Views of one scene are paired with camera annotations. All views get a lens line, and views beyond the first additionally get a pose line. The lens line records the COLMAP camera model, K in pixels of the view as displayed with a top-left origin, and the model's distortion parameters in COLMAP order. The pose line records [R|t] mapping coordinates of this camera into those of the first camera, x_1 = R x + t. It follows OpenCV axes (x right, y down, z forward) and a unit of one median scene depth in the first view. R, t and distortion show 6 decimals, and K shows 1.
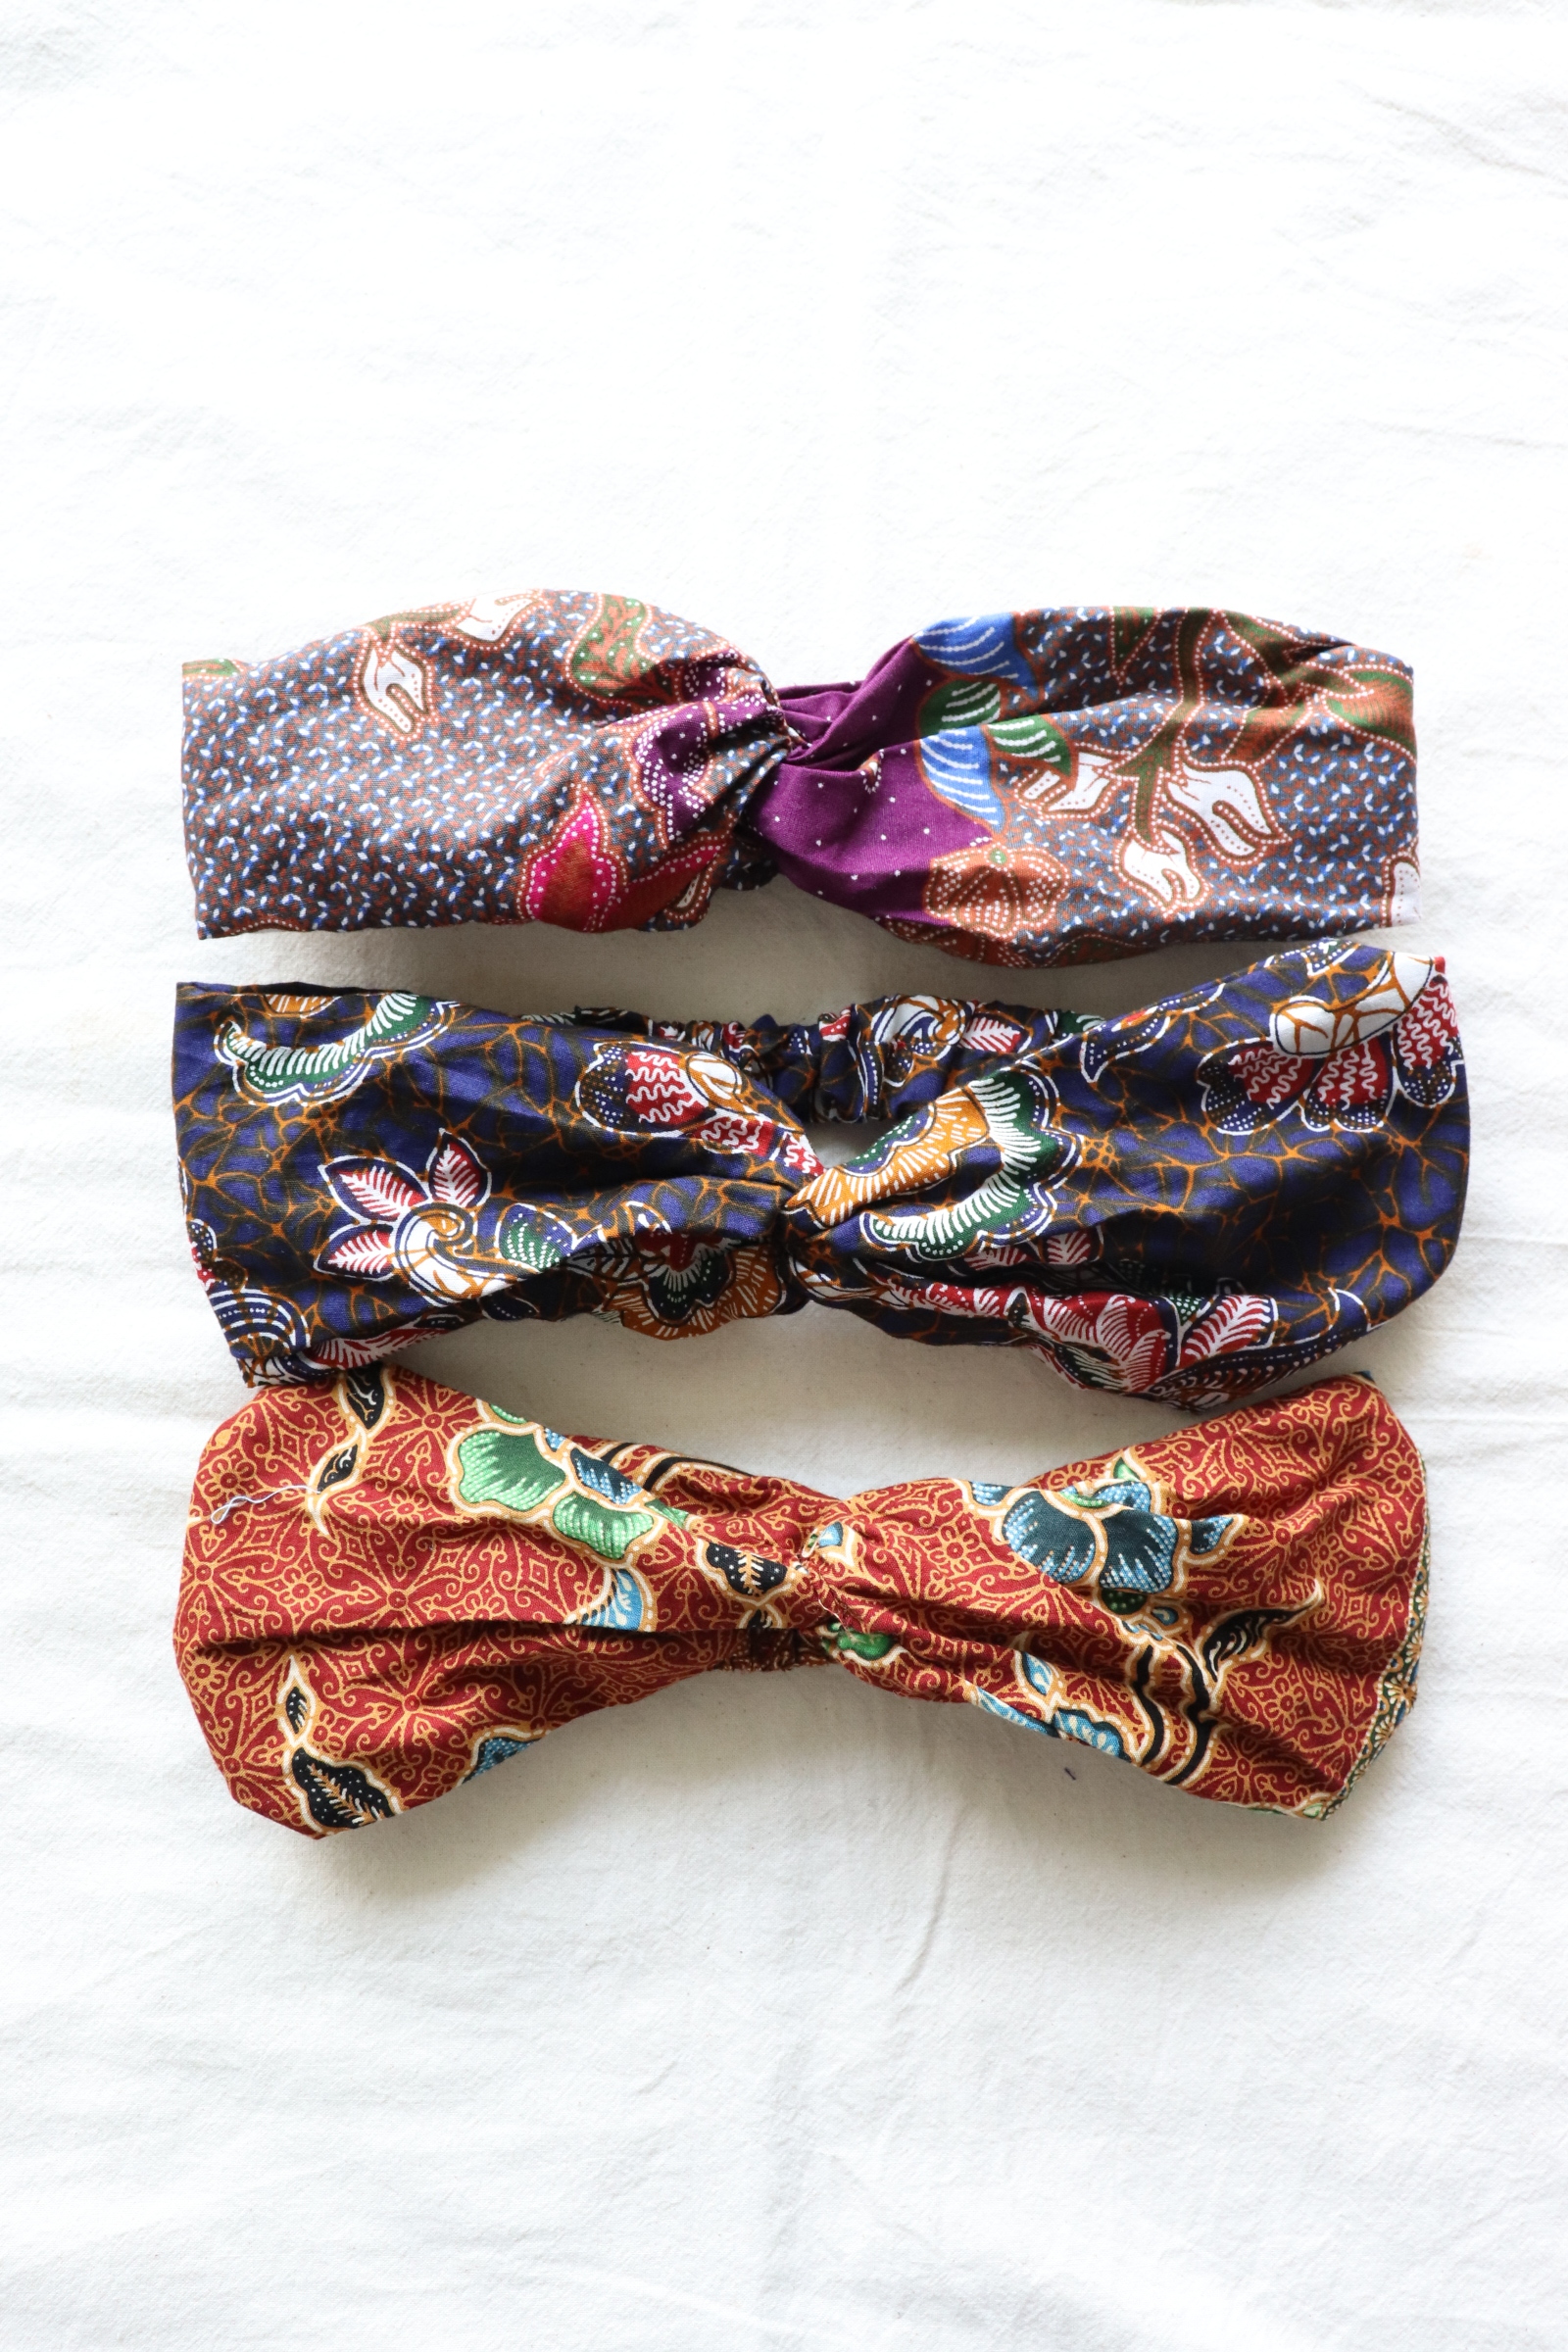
lens RADIAL K [[2105.7, 0, 774.6], [0, 2105.7, 1195.4], [0, 0, 1]] dist [-0.145618, 0.114555]
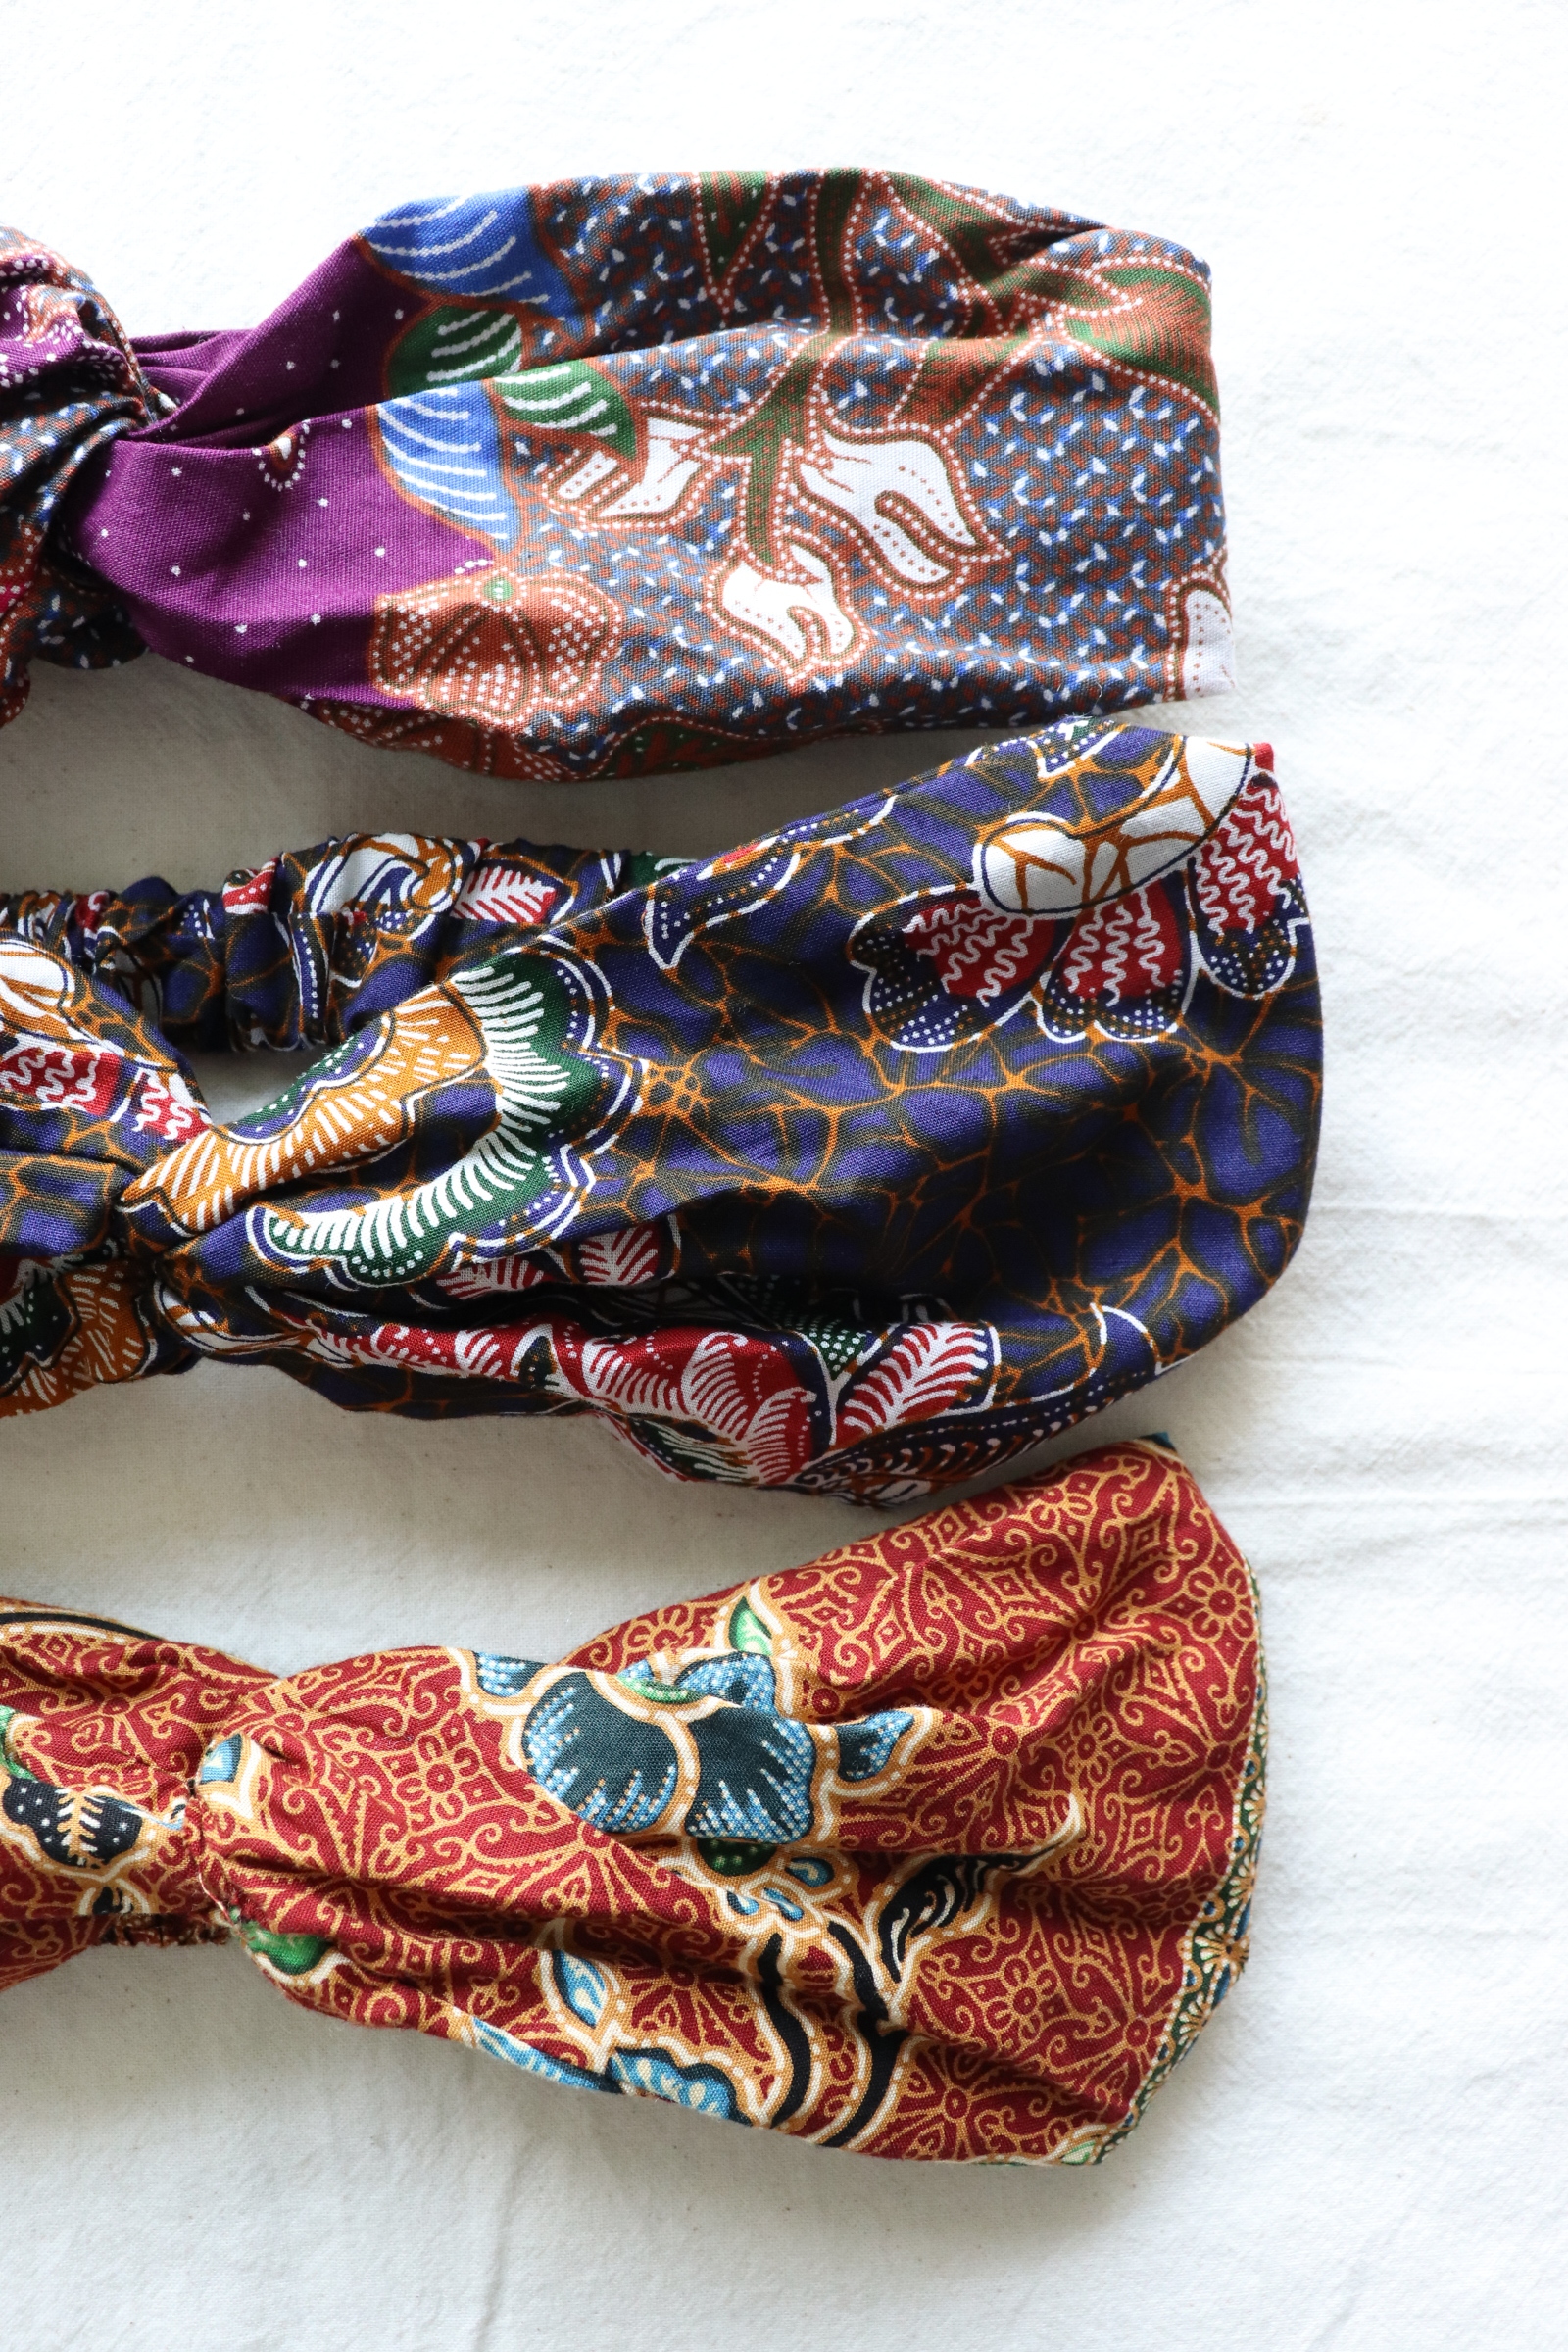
lens RADIAL K [[2105.7, 0, 743.2], [0, 2105.7, 1216.2], [0, 0, 1]] dist [-0.145618, 0.114555]
pose [[0.999327, -0.027259, 0.024525, 0.152655], [0.026210, 0.998769, 0.042121, -0.009147], [-0.025643, -0.041450, 0.998811, 0.402773]]
